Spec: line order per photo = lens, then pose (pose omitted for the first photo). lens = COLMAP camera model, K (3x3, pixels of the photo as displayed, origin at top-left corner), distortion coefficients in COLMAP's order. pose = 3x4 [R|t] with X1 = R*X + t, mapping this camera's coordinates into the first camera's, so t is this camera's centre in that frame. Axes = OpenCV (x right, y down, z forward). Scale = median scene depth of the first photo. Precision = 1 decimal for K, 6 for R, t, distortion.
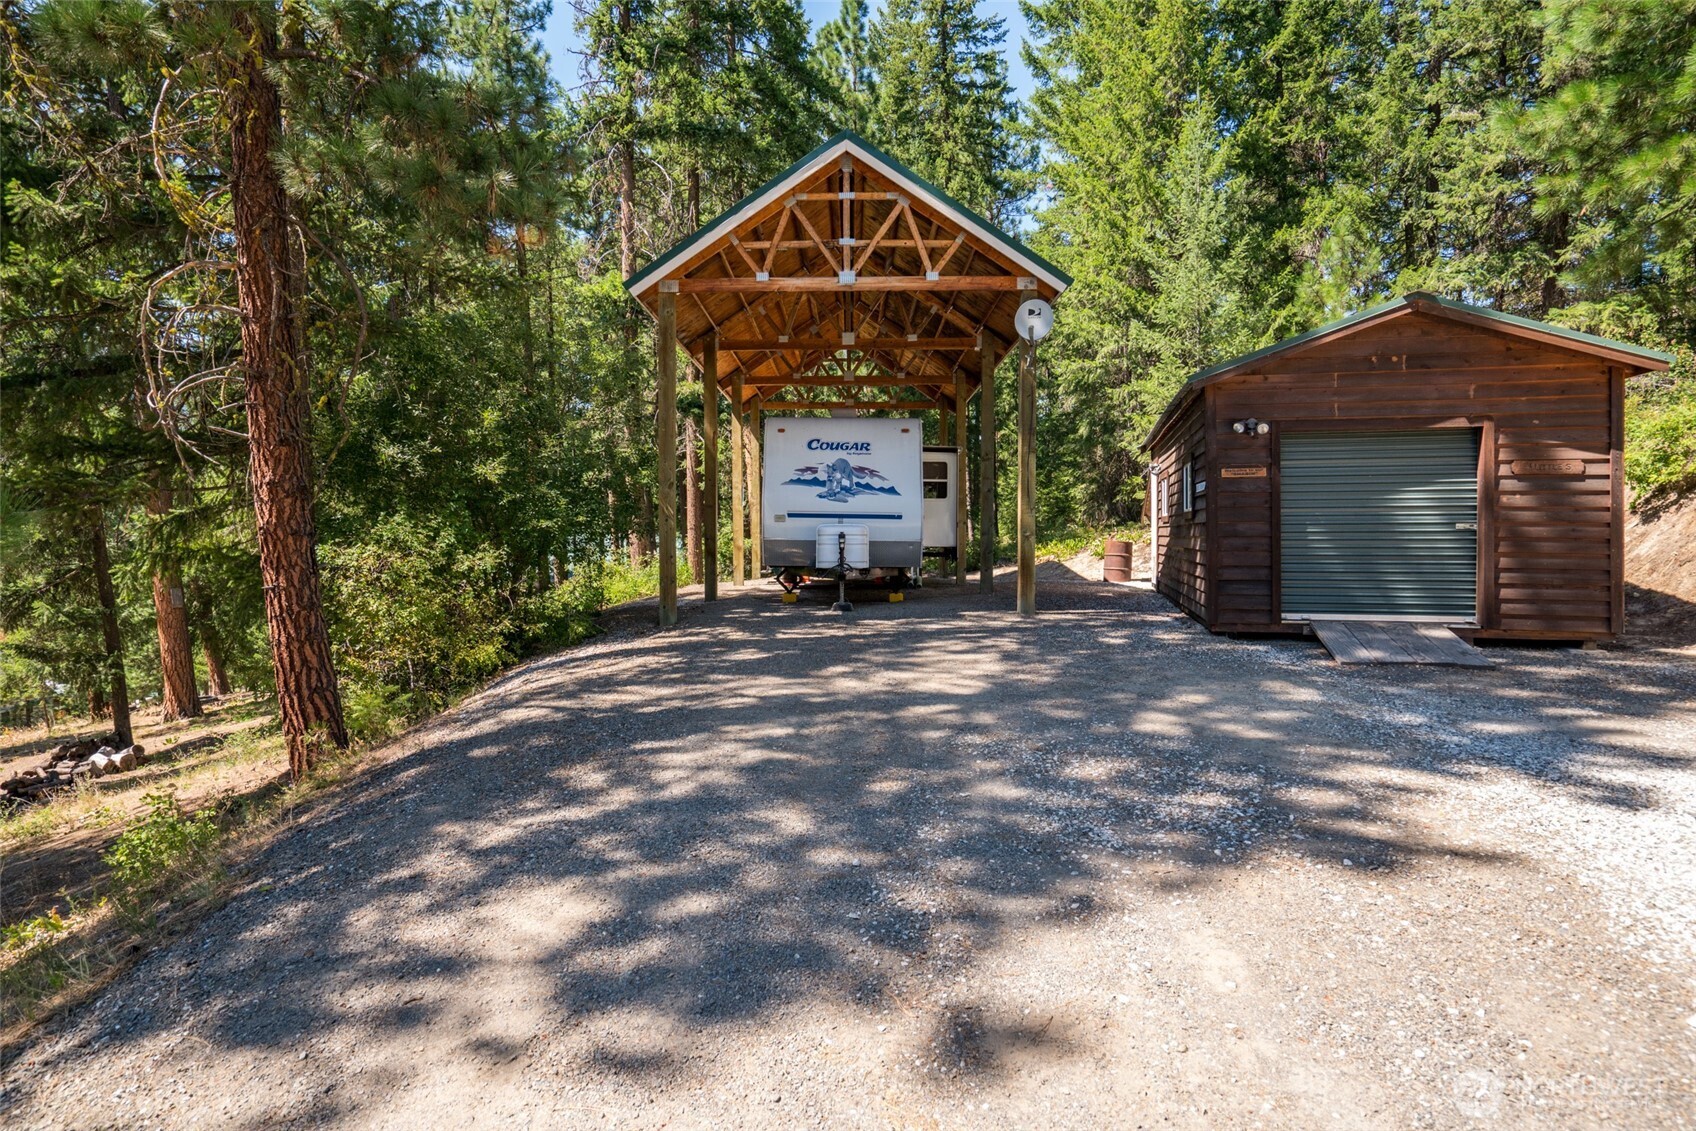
lens RADIAL K [[881.1, 0, 848.0], [0, 881.1, 565.5], [0, 0, 1]] dist [0.001457, 0.000360]
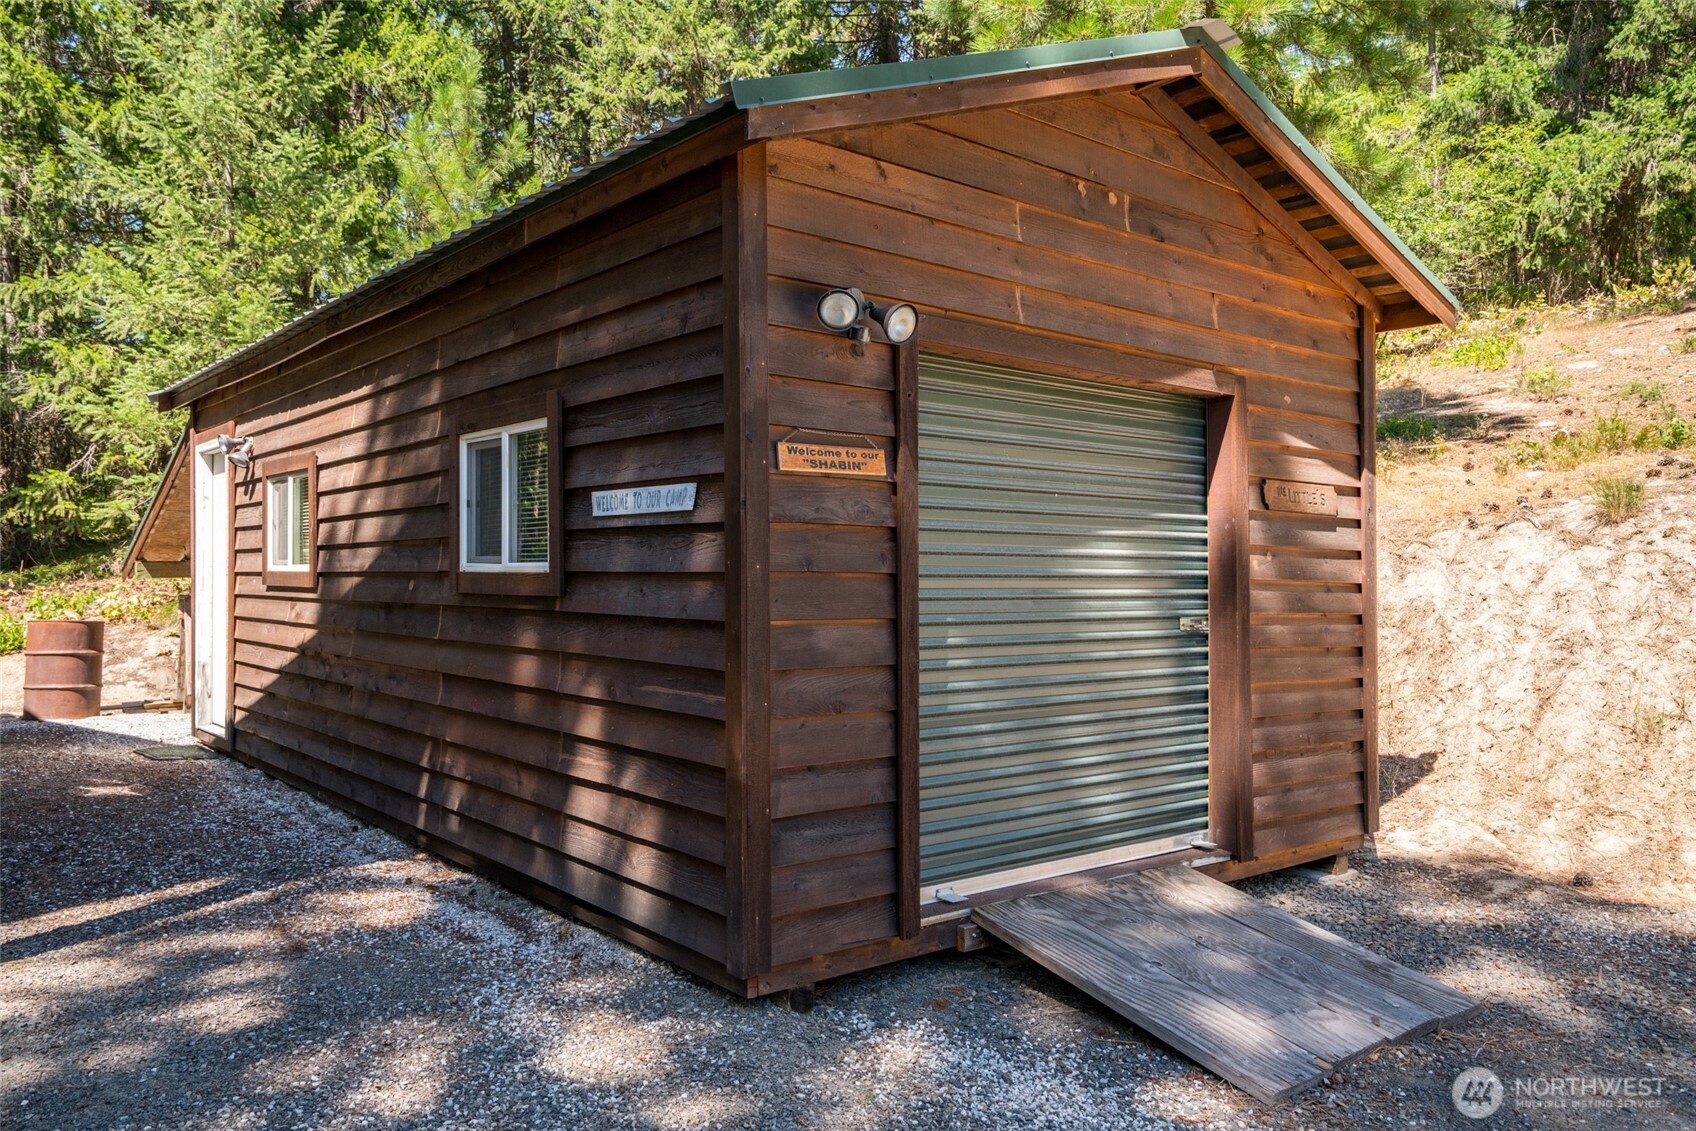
lens RADIAL K [[1264.1, 0, 848.0], [0, 1264.1, 565.5], [0, 0, 1]] dist [-0.005332, 0.067054]
pose [[0.600633, 0.012206, 0.799431, 0.100222], [0.022559, 0.999227, -0.032206, -0.054602], [-0.799206, 0.037378, 0.599893, 0.730384]]
